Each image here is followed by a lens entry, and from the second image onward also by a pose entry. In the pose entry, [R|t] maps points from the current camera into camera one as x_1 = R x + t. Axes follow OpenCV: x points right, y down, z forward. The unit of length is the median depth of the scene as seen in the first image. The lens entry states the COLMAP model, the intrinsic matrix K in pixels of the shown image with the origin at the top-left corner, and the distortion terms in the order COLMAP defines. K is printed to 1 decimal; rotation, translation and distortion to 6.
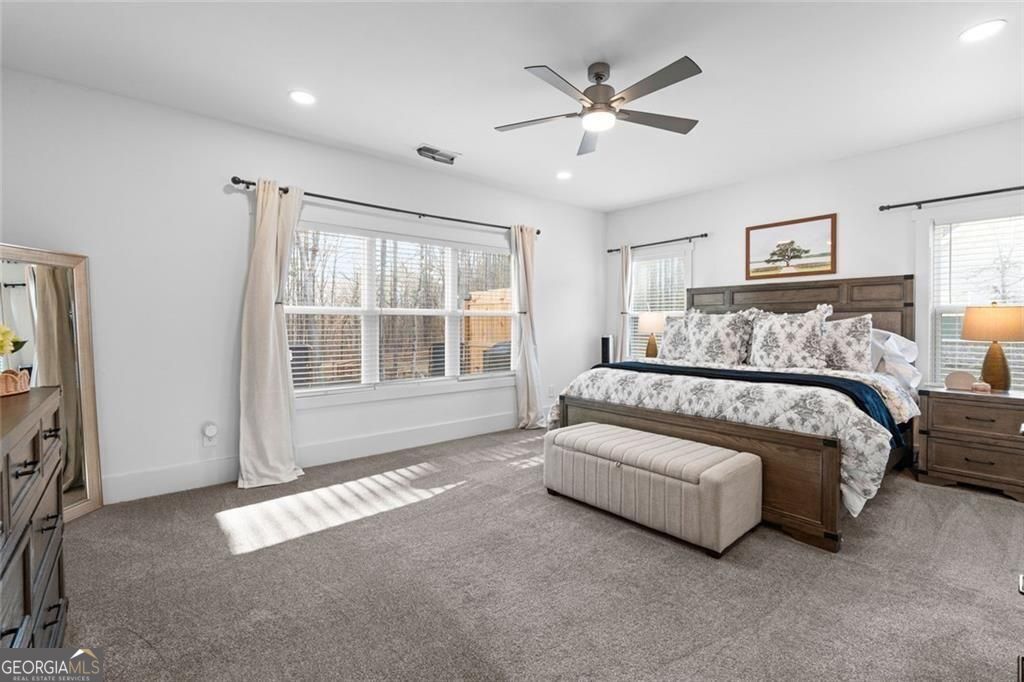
lens RADIAL K [[453.3, 0, 512.3], [0, 453.3, 330.4], [0, 0, 1]] dist [-0.000716, -0.000826]
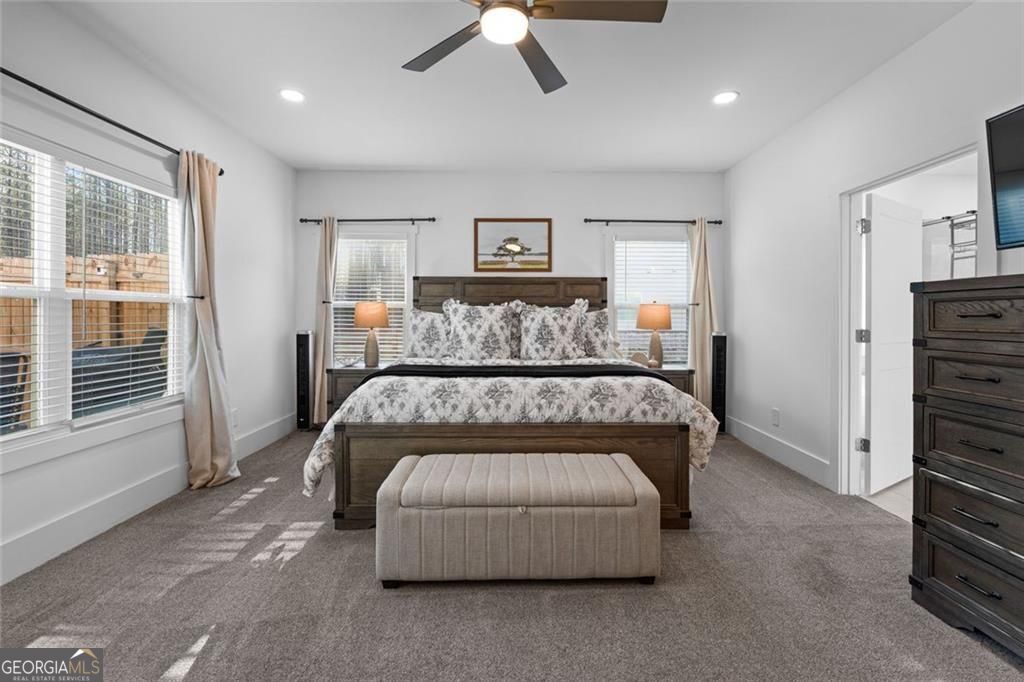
lens RADIAL K [[453.3, 0, 512.3], [0, 453.3, 330.4], [0, 0, 1]] dist [-0.000716, -0.000826]
pose [[0.640793, -0.019317, 0.767471, -0.231131], [0.009173, 0.999805, 0.017506, -0.001981], [-0.767659, -0.004177, 0.640845, 0.390973]]
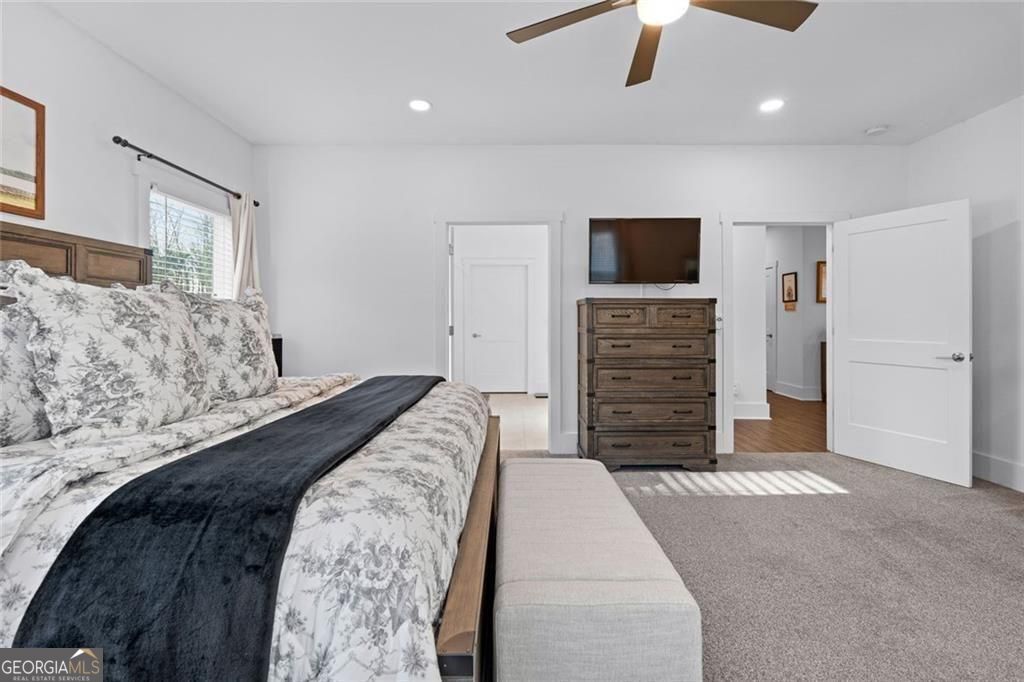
lens RADIAL K [[453.3, 0, 512.3], [0, 453.3, 330.4], [0, 0, 1]] dist [-0.000716, -0.000826]
pose [[-0.756012, -0.015368, 0.654377, -0.043802], [0.012282, 0.999215, 0.037656, -0.012520], [-0.654443, 0.036506, -0.755230, 1.147925]]
